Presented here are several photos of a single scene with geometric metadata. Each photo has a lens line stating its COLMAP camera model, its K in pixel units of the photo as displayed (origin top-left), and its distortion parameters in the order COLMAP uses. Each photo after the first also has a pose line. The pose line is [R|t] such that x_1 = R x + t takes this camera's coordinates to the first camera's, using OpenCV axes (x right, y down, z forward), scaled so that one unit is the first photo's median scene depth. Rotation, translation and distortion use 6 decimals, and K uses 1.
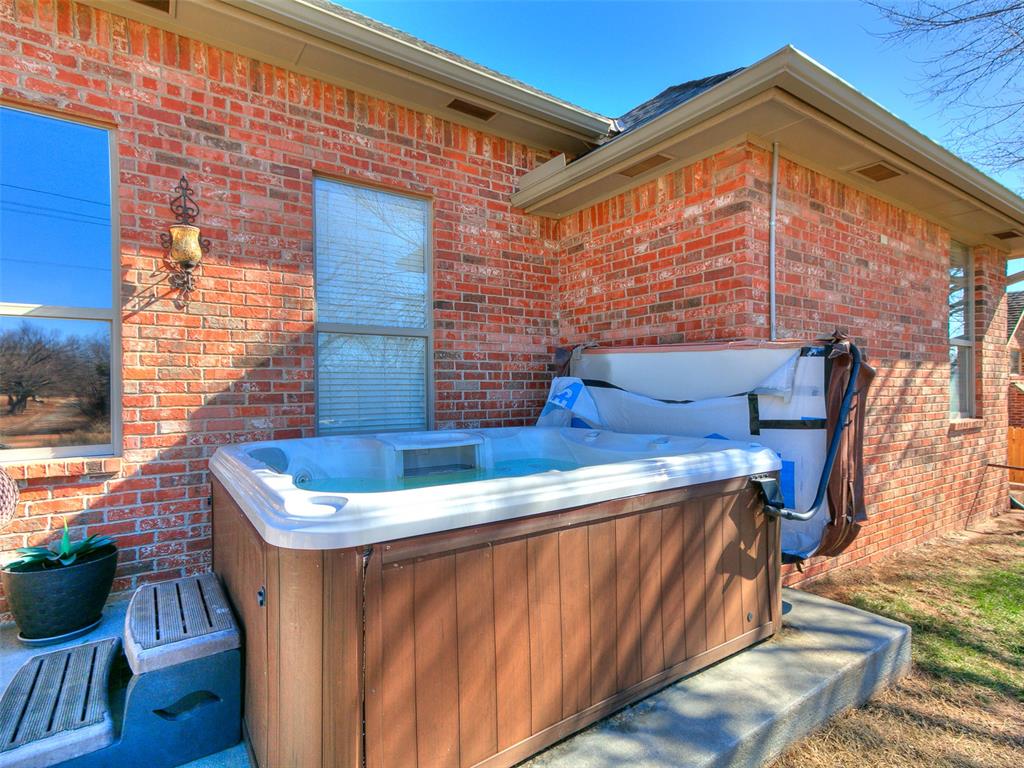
lens RADIAL K [[535.3, 0, 512.2], [0, 535.3, 390.8], [0, 0, 1]] dist [0.007566, 0.000452]
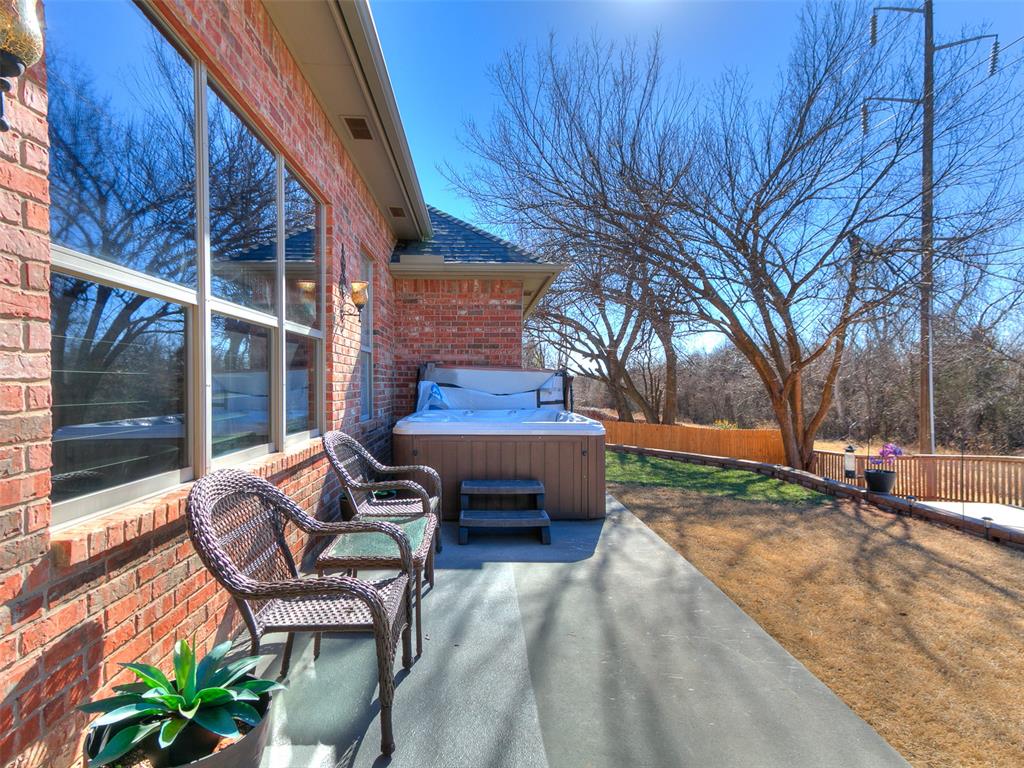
lens RADIAL K [[535.3, 0, 511.3], [0, 535.3, 380.6], [0, 0, 1]] dist [0.007566, 0.000452]
pose [[0.510610, 0.001781, 0.859811, -1.314210], [0.000416, 0.999997, -0.002318, -0.026527], [-0.859813, 0.001542, 0.510608, -0.098235]]
